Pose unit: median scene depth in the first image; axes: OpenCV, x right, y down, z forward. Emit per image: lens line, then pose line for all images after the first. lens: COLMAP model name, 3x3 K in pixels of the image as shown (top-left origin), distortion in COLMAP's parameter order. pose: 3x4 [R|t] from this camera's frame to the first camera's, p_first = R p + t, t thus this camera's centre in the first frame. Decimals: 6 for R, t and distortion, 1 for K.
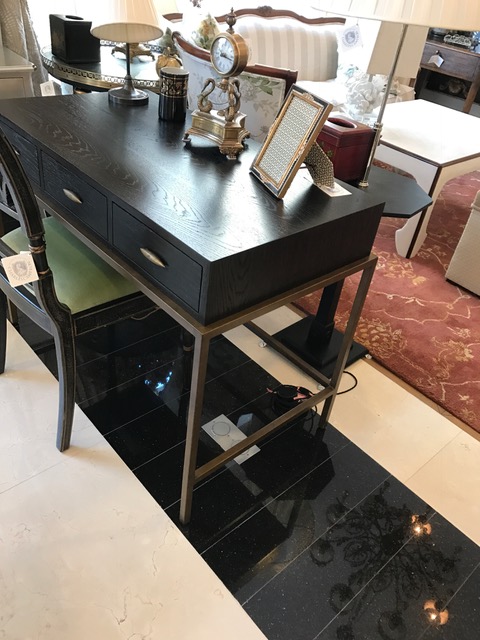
lens RADIAL K [[520.3, 0, 241.1], [0, 520.3, 320.0], [0, 0, 1]] dist [0.009194, -0.010663]
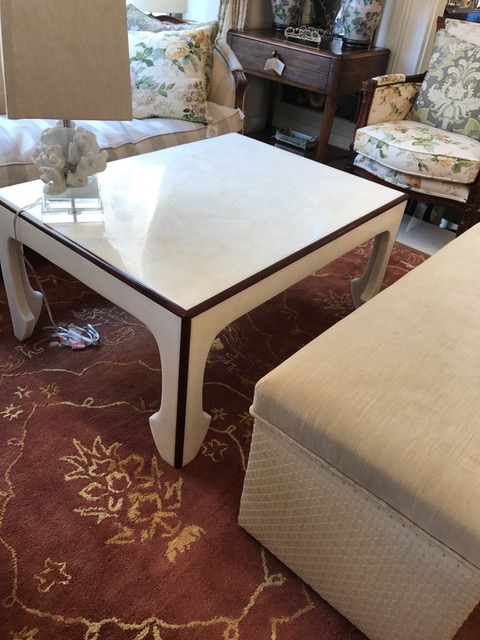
lens RADIAL K [[520.3, 0, 238.6], [0, 520.3, 320.3], [0, 0, 1]] dist [0.009194, -0.010663]
pose [[0.990981, -0.094613, 0.094895, 0.253584], [0.094516, 0.995508, 0.005526, -0.191565], [-0.094992, 0.003493, 0.995472, 0.359505]]
